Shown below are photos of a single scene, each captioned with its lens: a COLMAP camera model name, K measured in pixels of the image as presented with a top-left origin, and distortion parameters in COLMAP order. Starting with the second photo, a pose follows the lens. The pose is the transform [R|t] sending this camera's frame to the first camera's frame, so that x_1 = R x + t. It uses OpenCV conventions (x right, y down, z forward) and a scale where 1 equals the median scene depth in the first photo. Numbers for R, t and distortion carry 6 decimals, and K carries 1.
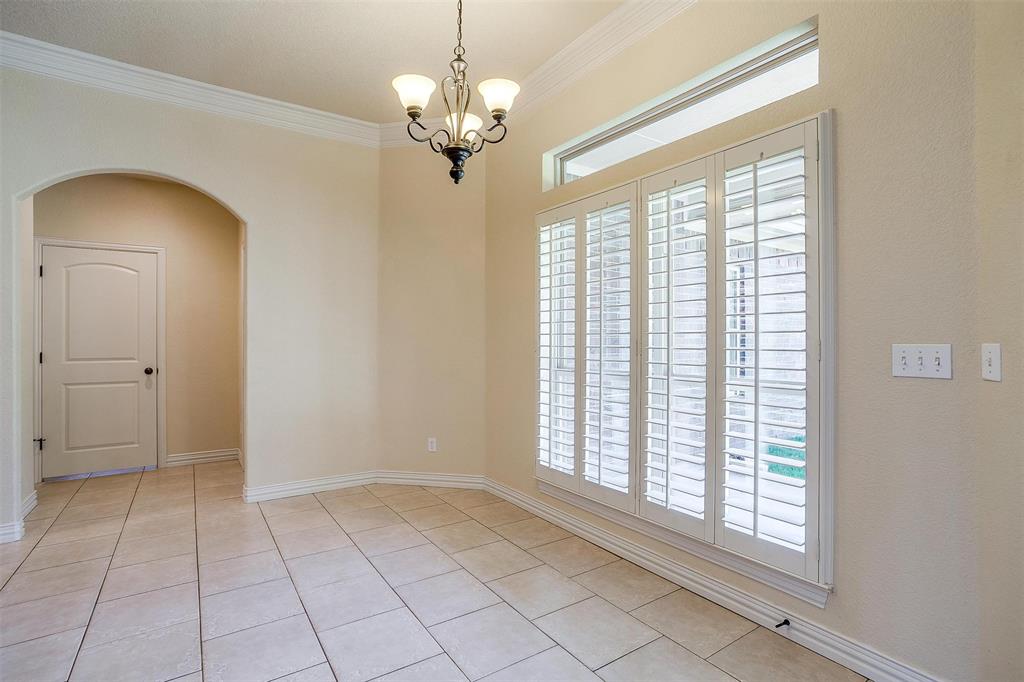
lens RADIAL K [[496.7, 0, 512.3], [0, 496.7, 337.7], [0, 0, 1]] dist [-0.004343, -0.000142]
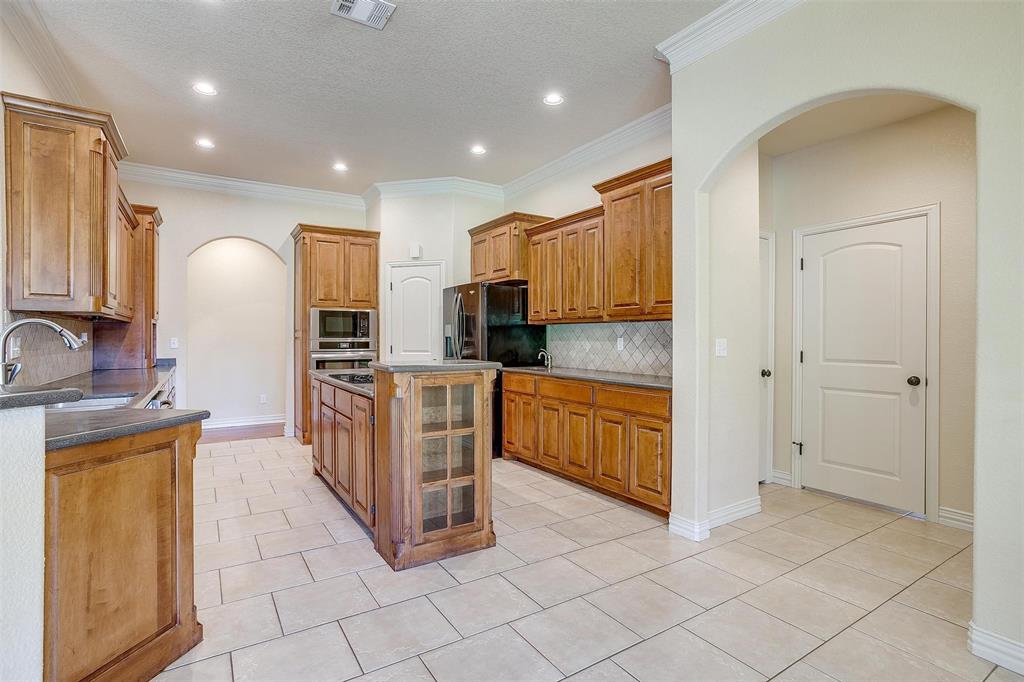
lens RADIAL K [[496.7, 0, 512.7], [0, 496.7, 344.2], [0, 0, 1]] dist [-0.004343, -0.000142]
pose [[-0.004740, 0.016652, -0.999850, -0.009127], [0.006017, 0.999844, 0.016623, -0.002376], [0.999971, -0.005937, -0.004839, 0.447345]]
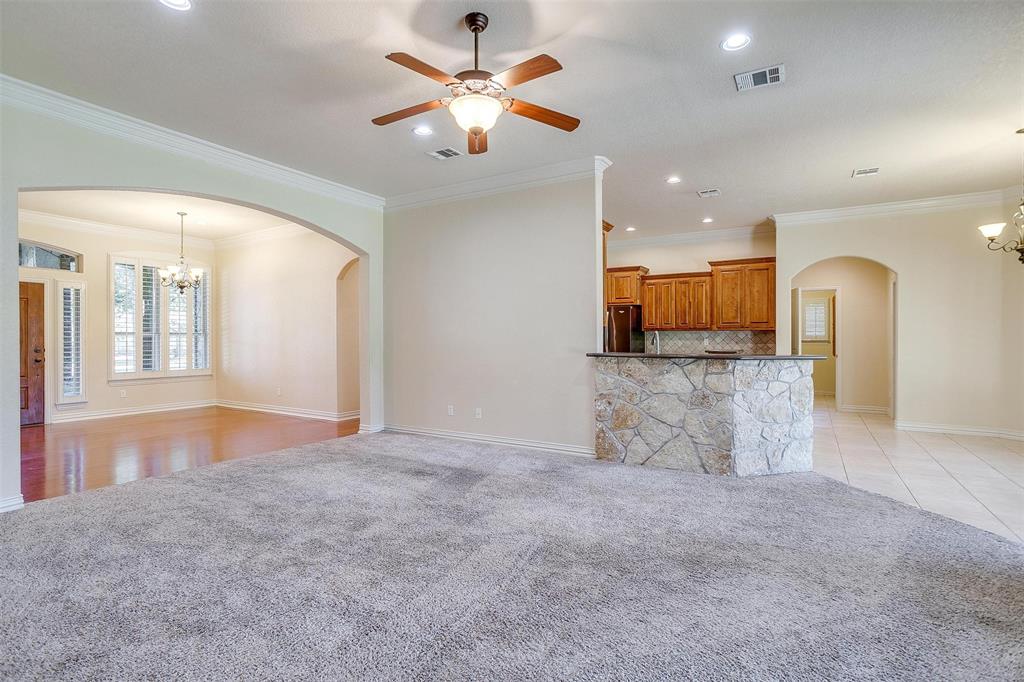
lens RADIAL K [[496.7, 0, 508.1], [0, 496.7, 343.8], [0, 0, 1]] dist [-0.004343, -0.000142]
pose [[0.436214, 0.009127, -0.899797, 0.390073], [0.002259, 0.999934, 0.011238, -0.001557], [0.899840, -0.006934, 0.436165, -0.881907]]
